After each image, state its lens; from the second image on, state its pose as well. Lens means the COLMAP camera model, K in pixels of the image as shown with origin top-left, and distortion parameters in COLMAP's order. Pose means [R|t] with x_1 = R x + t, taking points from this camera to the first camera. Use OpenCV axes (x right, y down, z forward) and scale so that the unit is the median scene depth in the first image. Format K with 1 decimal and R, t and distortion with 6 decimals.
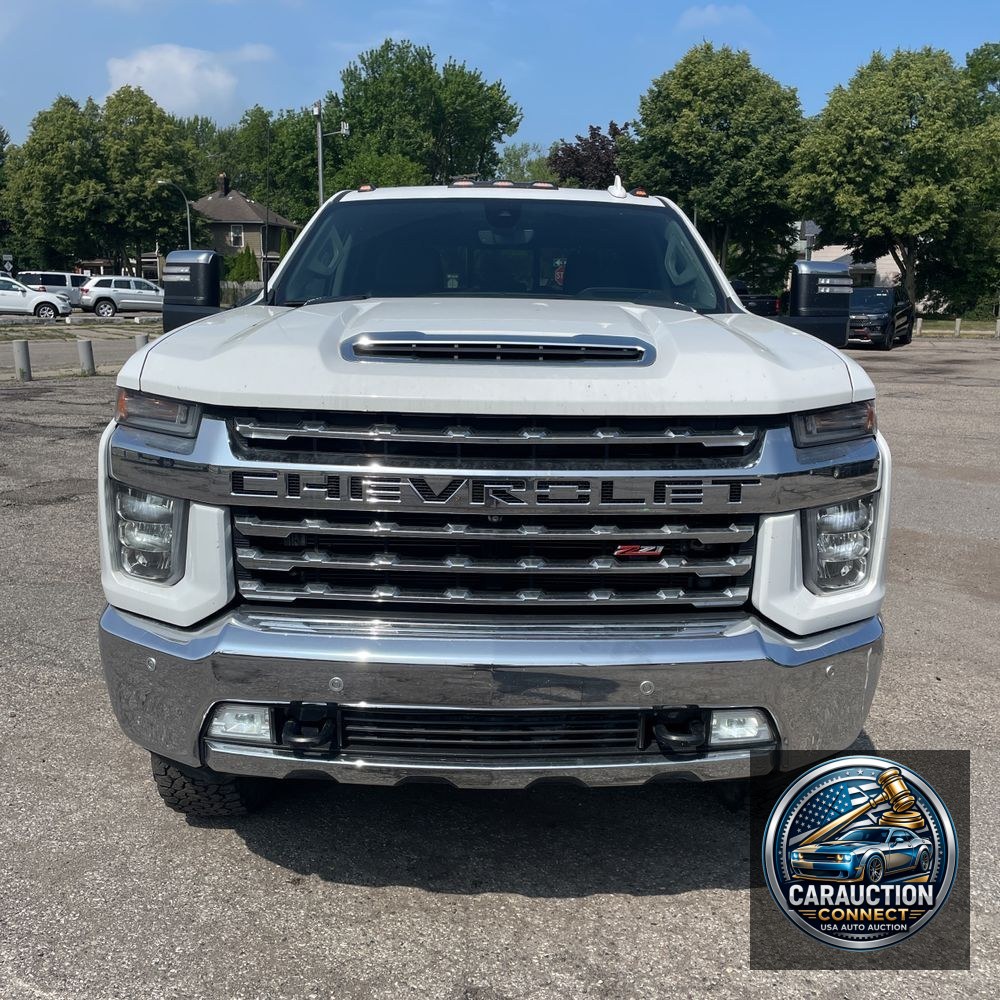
lens RADIAL K [[1017.9, 0, 518.9], [0, 1017.9, 493.7], [0, 0, 1]] dist [0.027571, 0.000000]
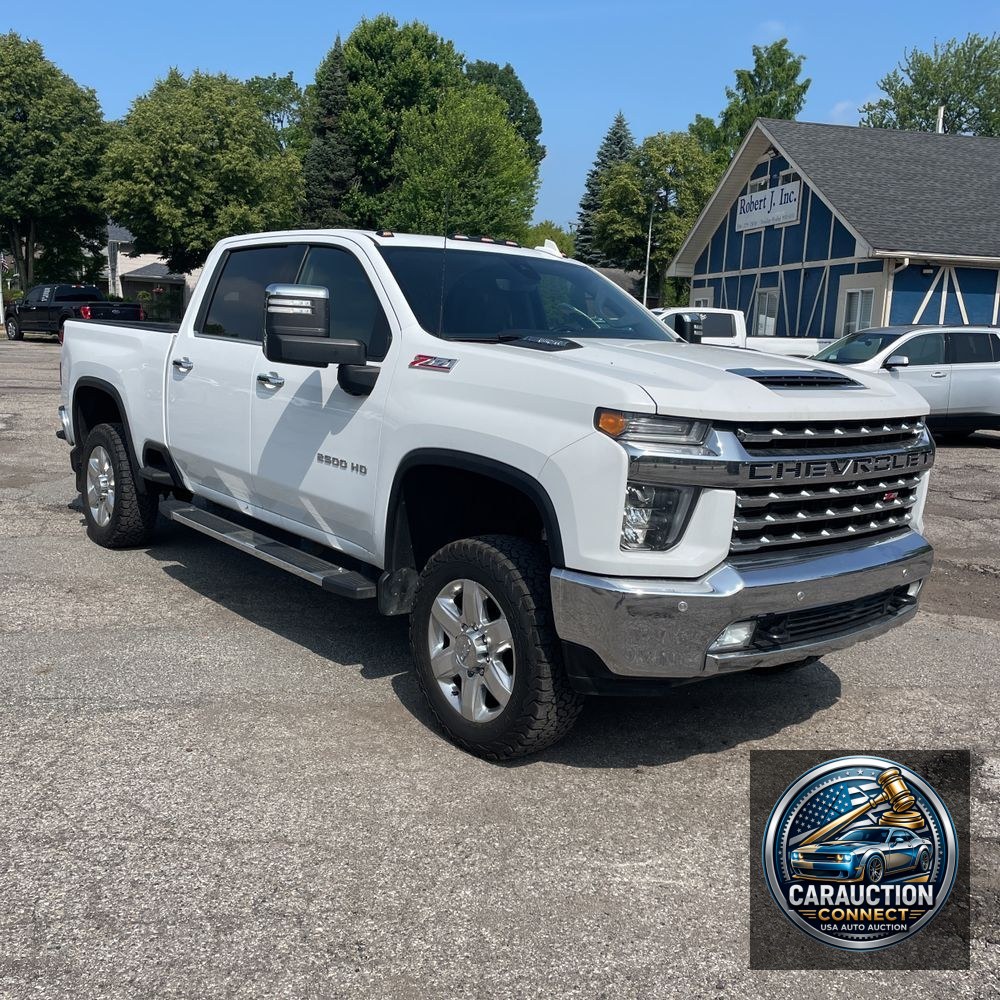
lens RADIAL K [[1017.9, 0, 513.7], [0, 1017.9, 495.0], [0, 0, 1]] dist [0.027571, 0.000000]
pose [[0.774210, -0.082562, 0.627521, -0.850489], [0.085907, 0.995988, 0.025053, -0.025427], [-0.627072, 0.034512, 0.778196, 0.029449]]
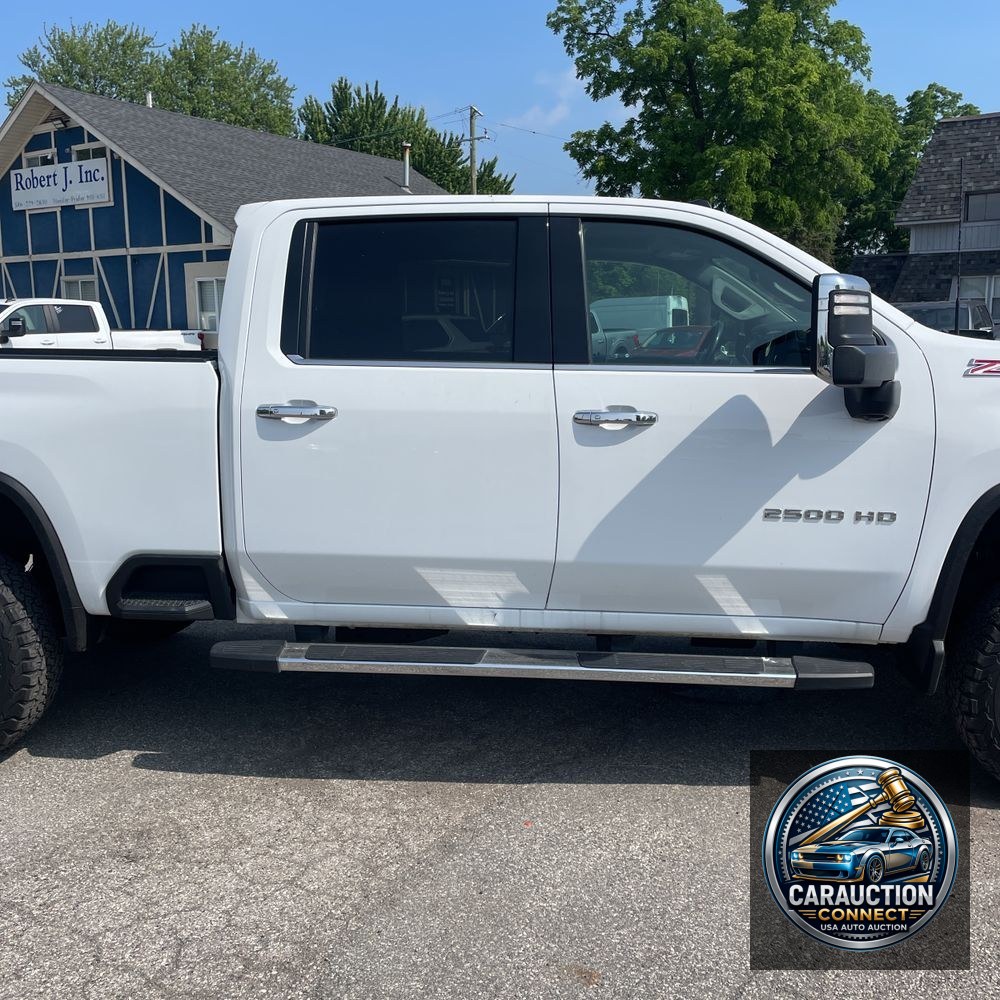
lens RADIAL K [[1017.9, 0, 507.0], [0, 1017.9, 498.5], [0, 0, 1]] dist [0.027571, 0.000000]
pose [[0.089314, -0.169674, 0.981445, -1.145989], [0.185236, 0.971021, 0.151015, -0.248888], [-0.978627, 0.168312, 0.118155, 1.245905]]
